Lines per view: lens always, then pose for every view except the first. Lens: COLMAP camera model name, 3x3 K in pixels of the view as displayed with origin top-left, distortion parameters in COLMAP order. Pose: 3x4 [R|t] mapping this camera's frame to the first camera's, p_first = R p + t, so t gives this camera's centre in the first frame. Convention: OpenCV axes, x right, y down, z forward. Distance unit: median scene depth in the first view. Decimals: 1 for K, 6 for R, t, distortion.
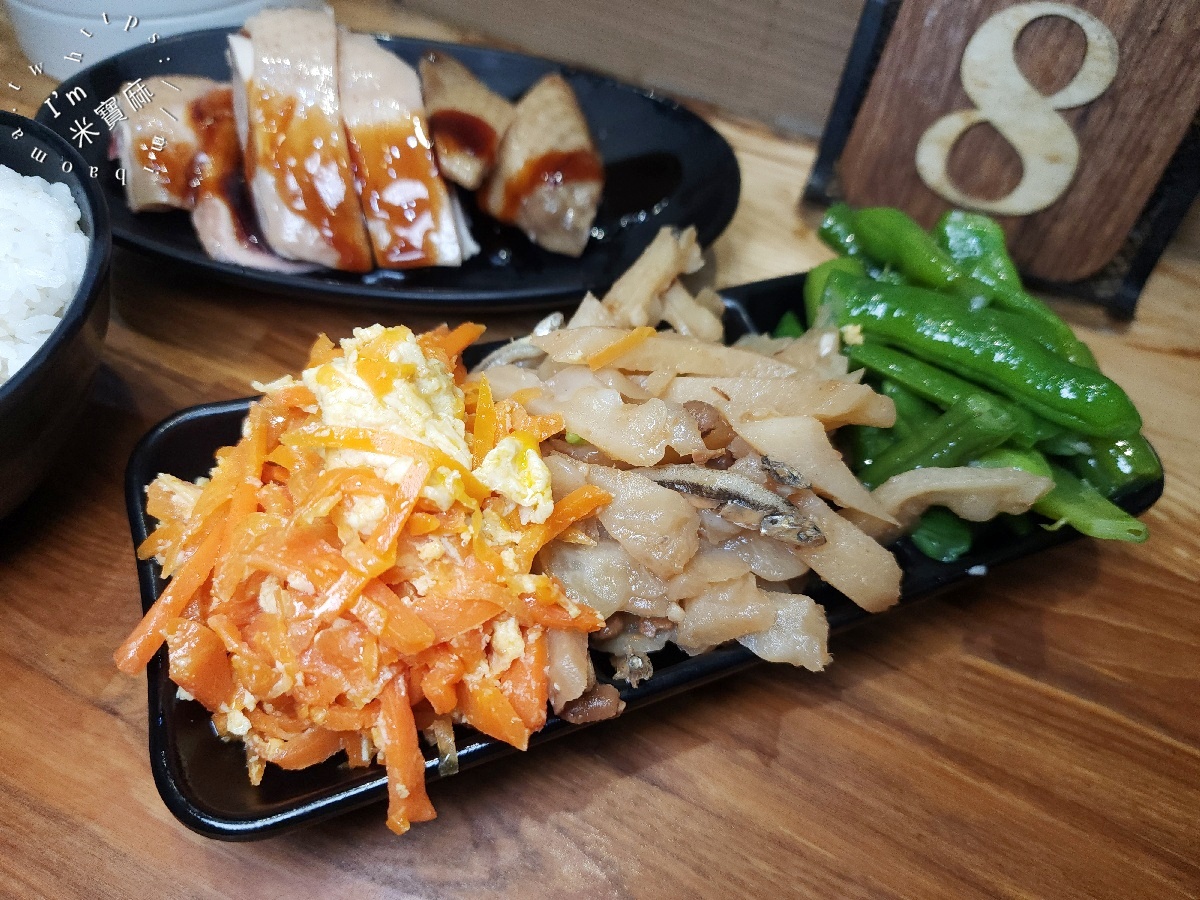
lens RADIAL K [[821.3, 0, 600.0], [0, 821.3, 450.0], [0, 0, 1]] dist [-0.028935, 0.003696]
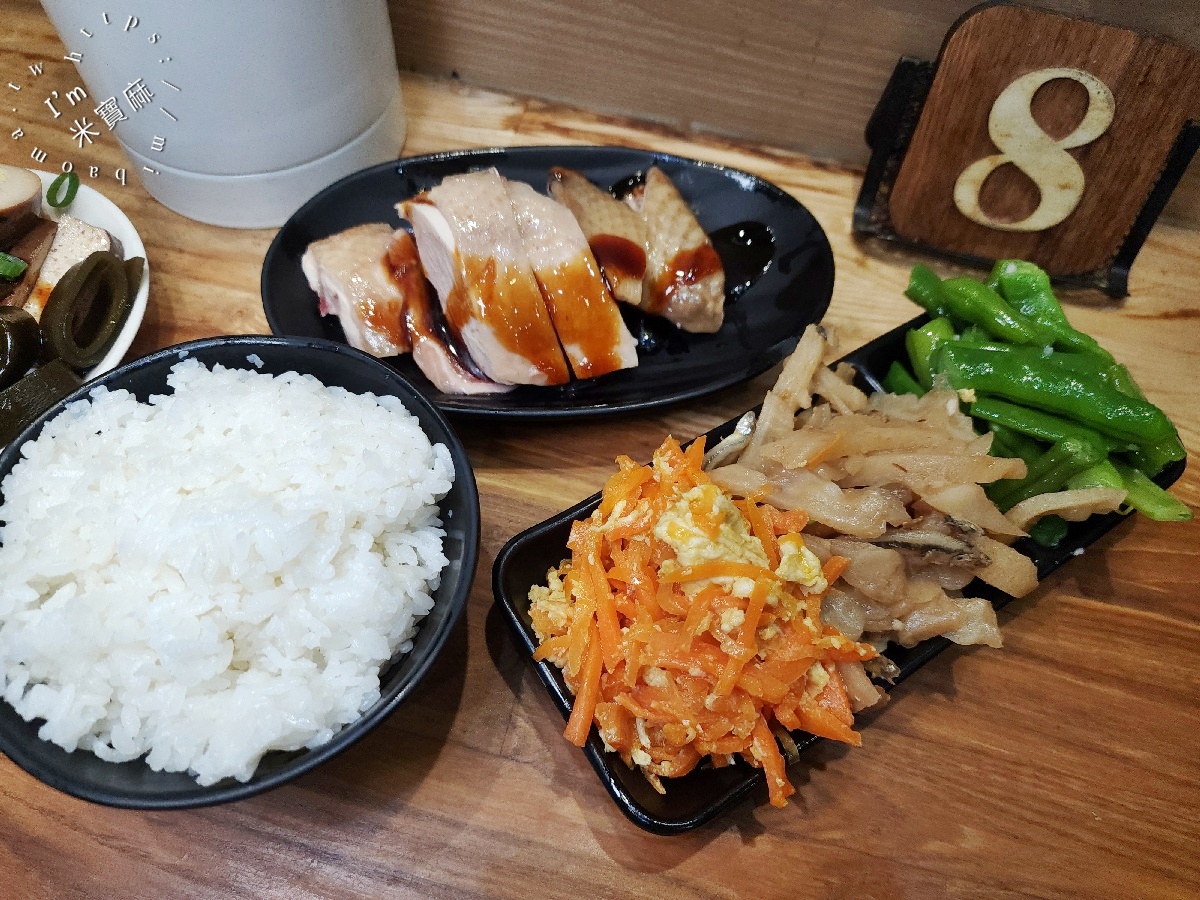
lens RADIAL K [[808.8, 0, 600.0], [0, 808.8, 450.0], [0, 0, 1]] dist [-0.003069, -0.004255]
pose [[0.981564, -0.179673, 0.065194, -0.405130], [0.168277, 0.974103, 0.151015, -0.359358], [-0.090639, -0.137260, 0.986379, -0.303725]]
